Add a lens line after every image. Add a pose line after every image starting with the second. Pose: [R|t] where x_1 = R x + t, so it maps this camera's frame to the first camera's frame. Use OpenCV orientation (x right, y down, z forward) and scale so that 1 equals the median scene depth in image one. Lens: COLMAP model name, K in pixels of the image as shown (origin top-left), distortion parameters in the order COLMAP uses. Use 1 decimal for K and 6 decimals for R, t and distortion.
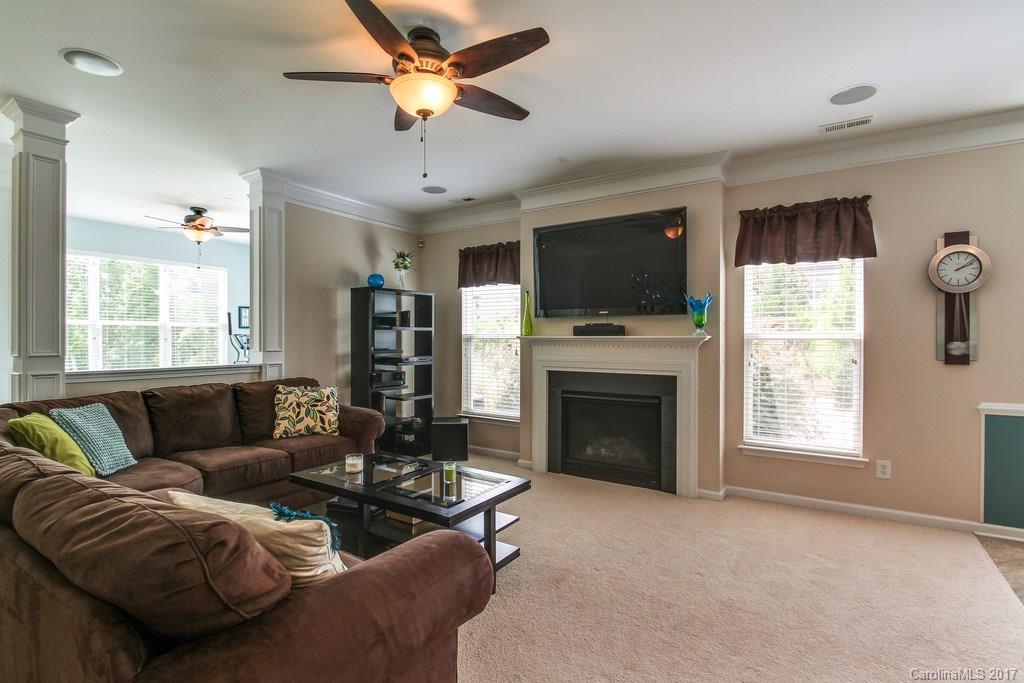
lens RADIAL K [[482.5, 0, 507.9], [0, 482.5, 344.3], [0, 0, 1]] dist [0.000166, -0.013940]
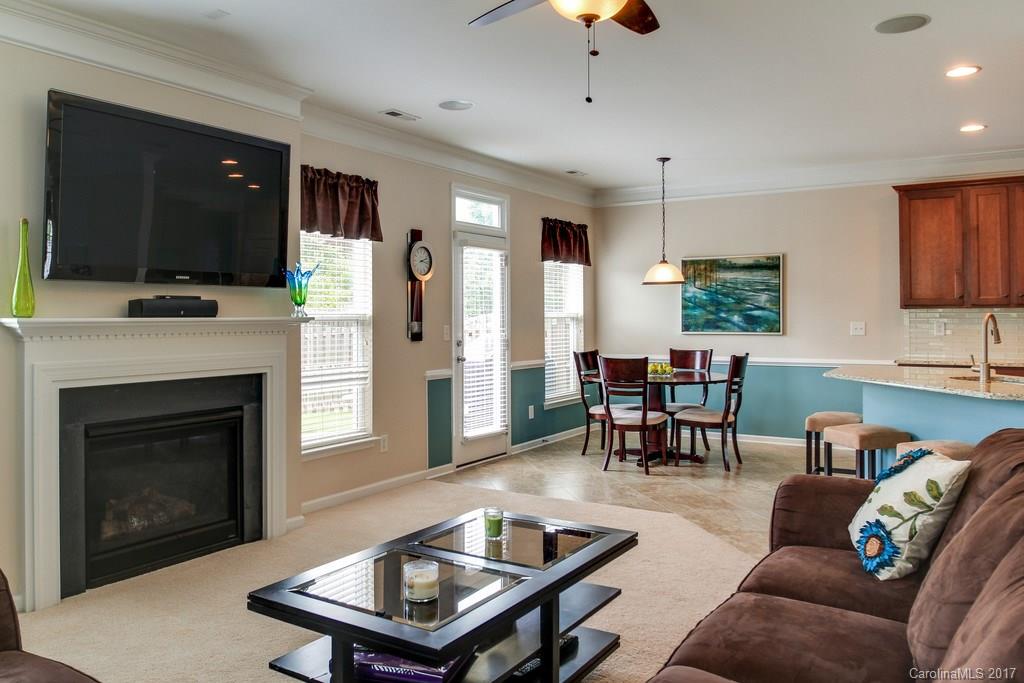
lens RADIAL K [[771.6, 0, 508.9], [0, 771.6, 313.5], [0, 0, 1]] dist [0.000357, -0.000446]
pose [[-0.021378, -0.000232, 0.999771, -0.840744], [0.006075, 0.999981, 0.000362, -0.022107], [-0.999753, 0.006082, -0.021376, 0.690530]]
